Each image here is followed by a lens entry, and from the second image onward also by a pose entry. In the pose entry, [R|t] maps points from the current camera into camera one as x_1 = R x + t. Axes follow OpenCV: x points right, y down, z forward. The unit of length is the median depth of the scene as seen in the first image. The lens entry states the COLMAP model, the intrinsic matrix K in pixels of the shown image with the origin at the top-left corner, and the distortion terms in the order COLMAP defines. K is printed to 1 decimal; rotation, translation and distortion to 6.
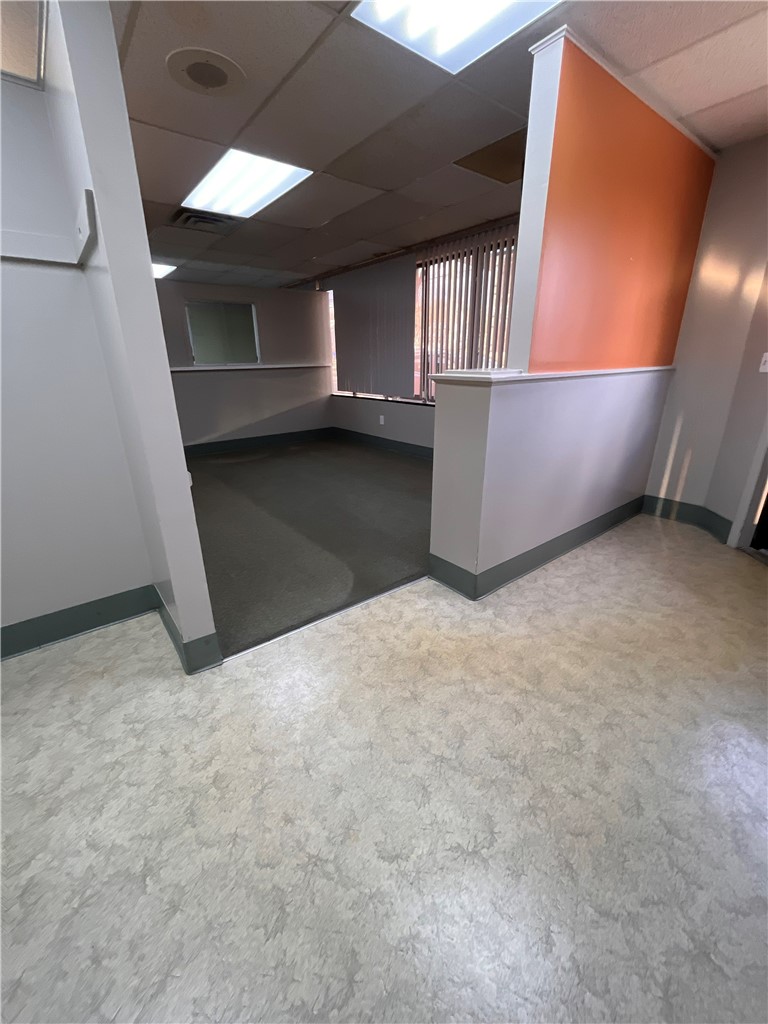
lens RADIAL K [[413.3, 0, 382.1], [0, 413.3, 509.4], [0, 0, 1]] dist [0.000129, 0.000031]
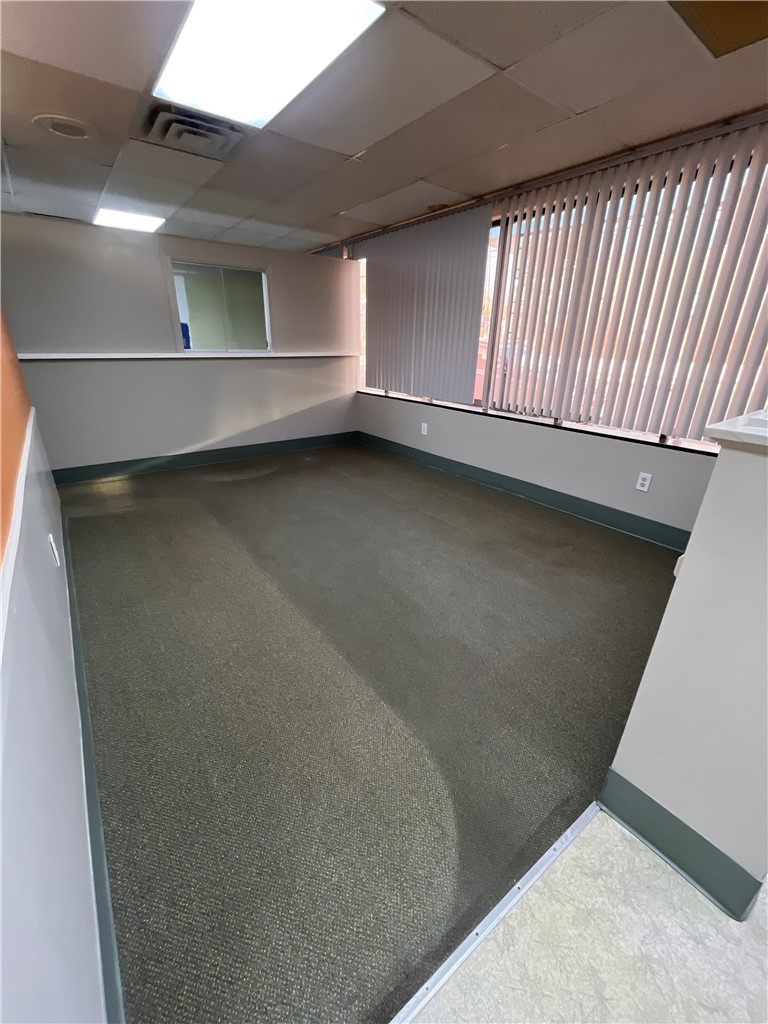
lens RADIAL K [[413.4, 0, 382.9], [0, 413.4, 509.1], [0, 0, 1]] dist [0.000618, -0.000008]
pose [[0.999372, 0.035007, -0.005523, -0.075445], [-0.034801, 0.998823, 0.033778, -0.096436], [0.006699, -0.033565, 0.999414, 0.231347]]
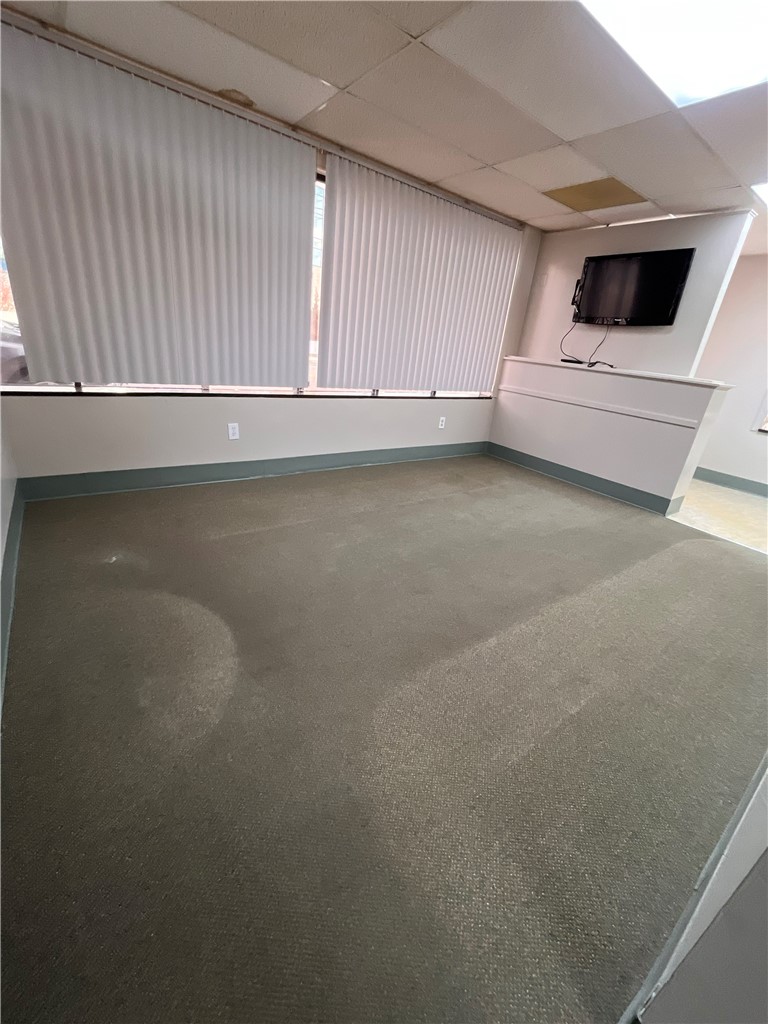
lens RADIAL K [[413.3, 0, 382.1], [0, 413.3, 509.4], [0, 0, 1]] dist [0.000129, 0.000031]
pose [[0.027439, -0.367133, 0.929764, -0.597665], [0.240791, 0.905154, 0.350309, -0.291497], [-0.970189, 0.214267, 0.113239, 0.836655]]
